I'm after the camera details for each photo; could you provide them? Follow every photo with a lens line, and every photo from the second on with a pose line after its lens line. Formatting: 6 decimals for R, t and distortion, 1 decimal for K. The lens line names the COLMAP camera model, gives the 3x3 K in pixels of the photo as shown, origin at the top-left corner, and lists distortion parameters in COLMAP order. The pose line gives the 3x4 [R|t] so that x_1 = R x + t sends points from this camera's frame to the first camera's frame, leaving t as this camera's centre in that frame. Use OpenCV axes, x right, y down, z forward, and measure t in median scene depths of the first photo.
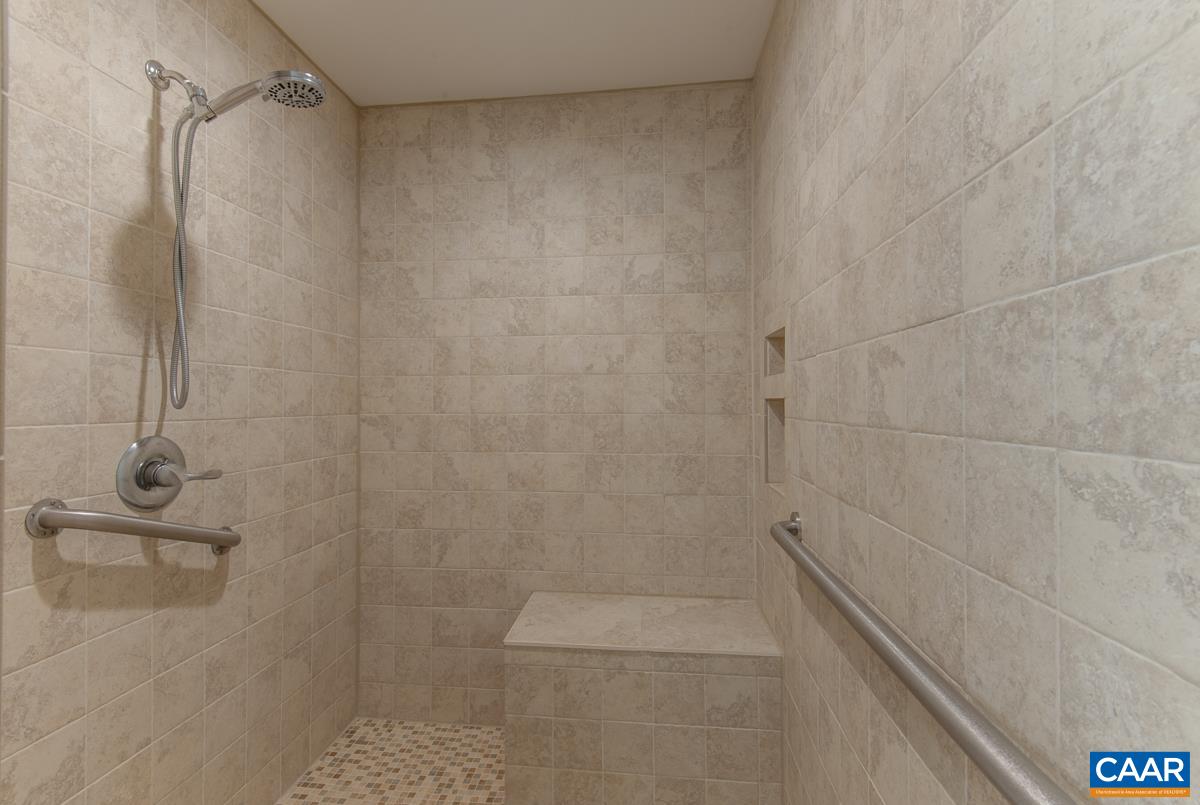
lens RADIAL K [[551.0, 0, 596.1], [0, 551.0, 412.7], [0, 0, 1]] dist [0.024659, -0.009436]
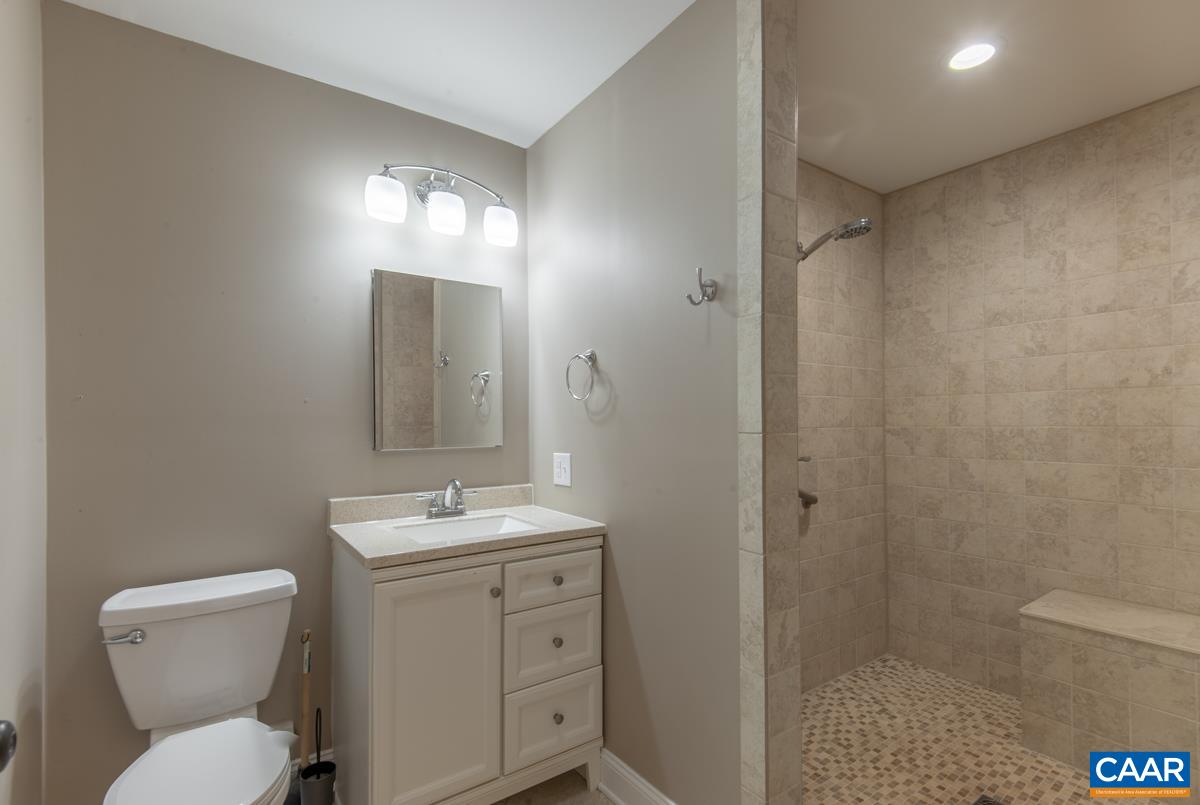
lens RADIAL K [[551.0, 0, 596.1], [0, 551.0, 412.7], [0, 0, 1]] dist [0.024659, -0.009436]
pose [[0.660452, -0.017165, -0.750672, 0.117653], [-0.007744, 0.999530, -0.029669, 0.014421], [0.750828, 0.025408, 0.660009, -0.414110]]
